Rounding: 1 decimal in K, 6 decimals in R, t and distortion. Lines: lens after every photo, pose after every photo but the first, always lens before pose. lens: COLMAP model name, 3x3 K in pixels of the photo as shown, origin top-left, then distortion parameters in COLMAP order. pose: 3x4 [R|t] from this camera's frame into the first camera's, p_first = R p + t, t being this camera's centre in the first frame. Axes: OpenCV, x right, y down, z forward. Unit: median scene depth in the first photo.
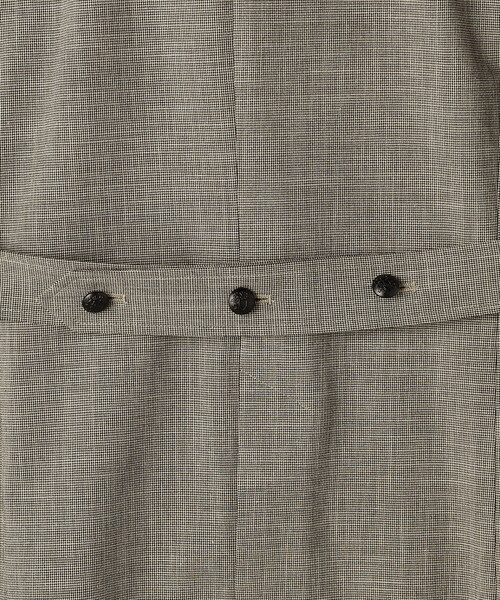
lens RADIAL K [[1785.7, 0, 271.4], [0, 1785.7, 289.2], [0, 0, 1]] dist [0.118918, 0.000000]
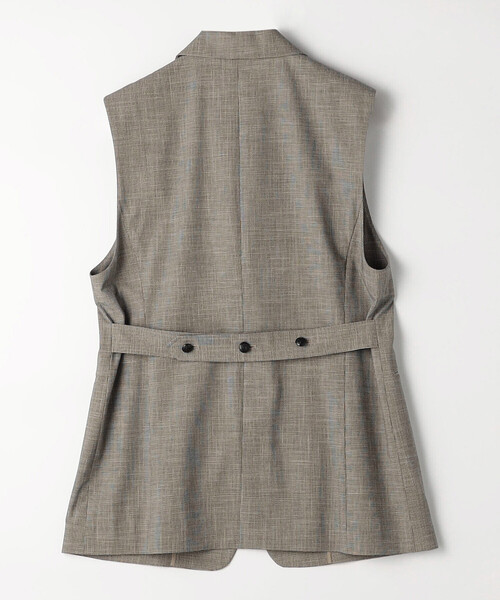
lens RADIAL K [[1251.0, 0, 249.9], [0, 1251.0, 299.6], [0, 0, 1]] dist [0.124847, 0.000000]
pose [[0.999492, -0.003320, -0.031708, 0.047595], [0.000376, 0.995720, -0.092421, 0.102087], [0.031879, 0.092362, 0.995215, -0.774616]]
